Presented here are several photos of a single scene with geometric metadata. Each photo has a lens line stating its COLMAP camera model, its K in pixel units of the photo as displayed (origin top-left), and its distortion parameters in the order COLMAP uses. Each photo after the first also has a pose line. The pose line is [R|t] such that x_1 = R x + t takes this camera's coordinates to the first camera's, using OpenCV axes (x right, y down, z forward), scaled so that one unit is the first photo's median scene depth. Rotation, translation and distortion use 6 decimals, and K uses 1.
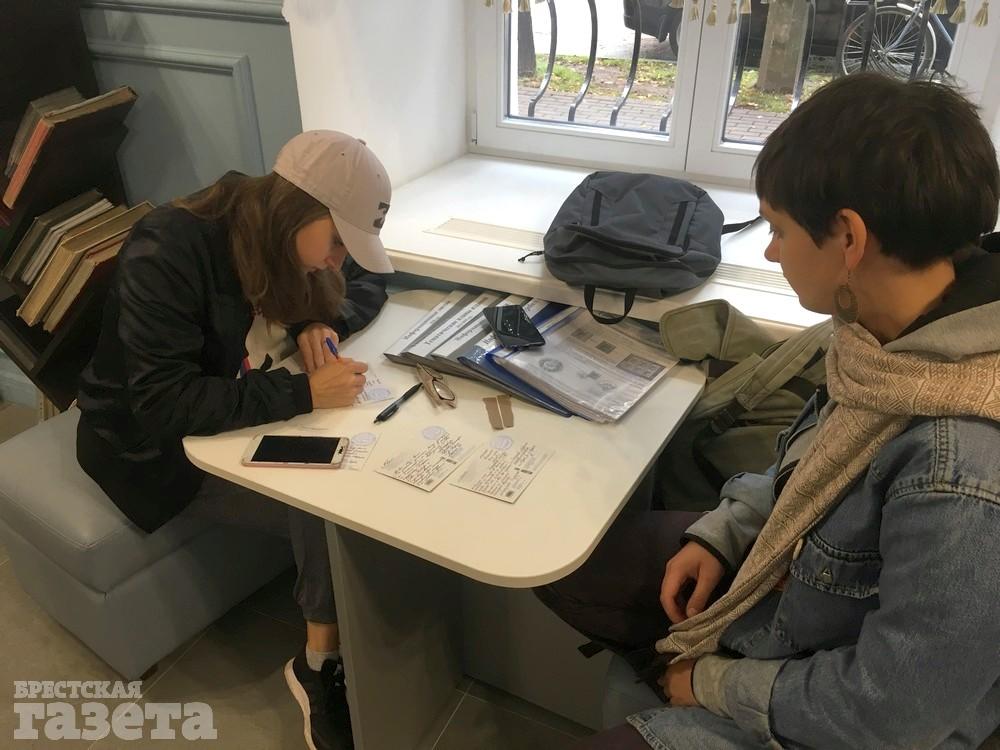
lens RADIAL K [[863.2, 0, 500.0], [0, 863.2, 375.0], [0, 0, 1]] dist [0.063799, -0.082668]
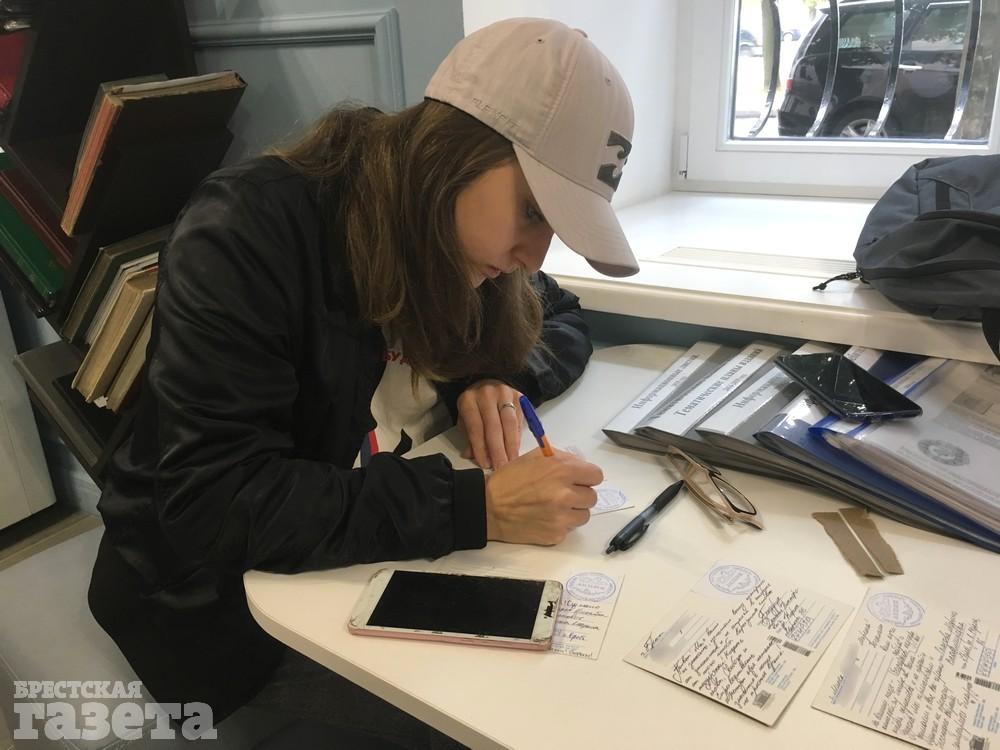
lens RADIAL K [[863.2, 0, 500.0], [0, 863.2, 375.0], [0, 0, 1]] dist [0.063799, -0.082668]
pose [[0.989525, 0.005880, -0.144244, -0.121955], [-0.027651, 0.988391, -0.149395, 0.026784], [0.141691, 0.151819, 0.978200, 0.434636]]
